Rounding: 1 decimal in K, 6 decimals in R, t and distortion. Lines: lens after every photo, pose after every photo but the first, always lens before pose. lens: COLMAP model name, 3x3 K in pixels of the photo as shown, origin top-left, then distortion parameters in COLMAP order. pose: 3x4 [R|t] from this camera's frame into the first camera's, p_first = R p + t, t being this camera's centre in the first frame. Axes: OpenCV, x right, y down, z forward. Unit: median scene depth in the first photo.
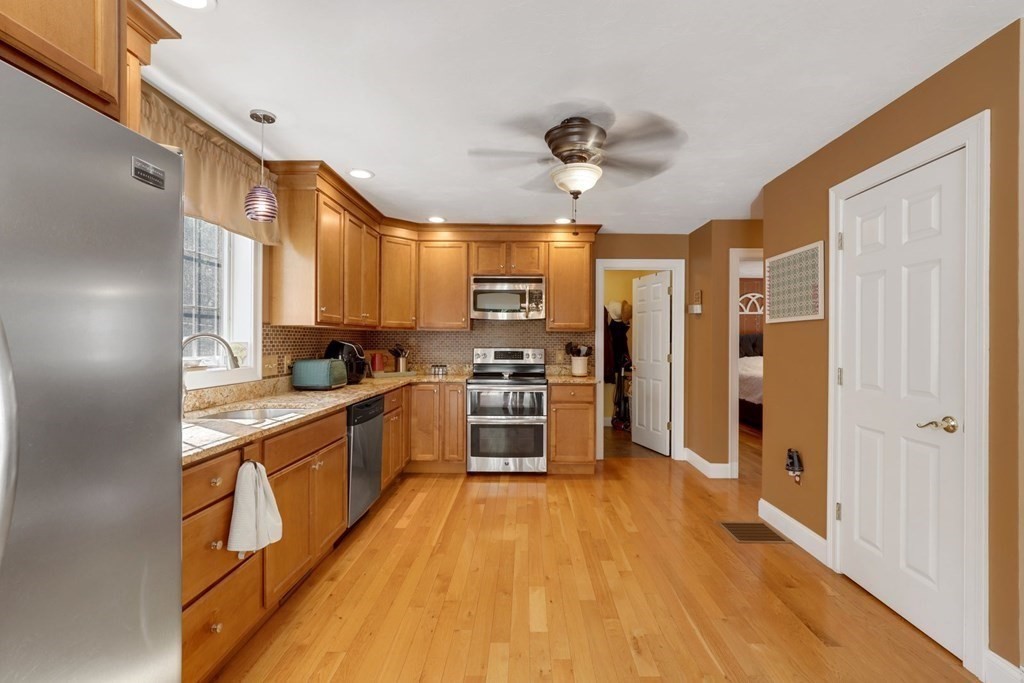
lens RADIAL K [[472.8, 0, 512.0], [0, 472.8, 341.5], [0, 0, 1]] dist [-0.005241, -0.000225]
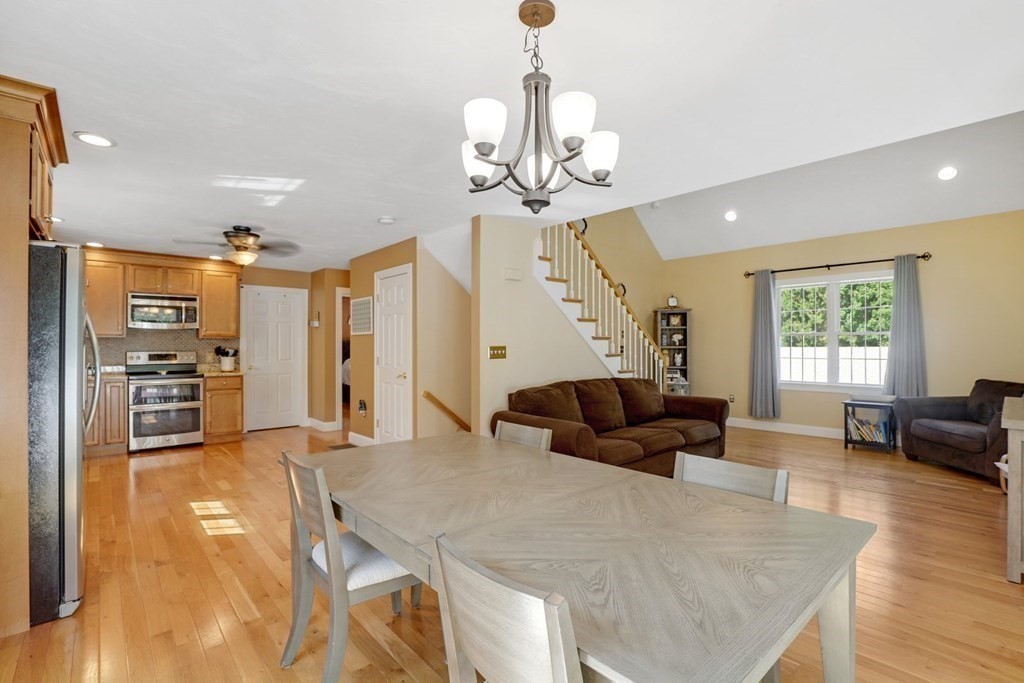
lens RADIAL K [[469.1, 0, 517.5], [0, 469.1, 344.5], [0, 0, 1]] dist [-0.021065, 0.000125]
pose [[0.729716, -0.004025, 0.683739, -0.173114], [0.005734, 0.999984, -0.000234, 0.002061], [-0.683727, 0.004091, 0.729727, -0.571887]]
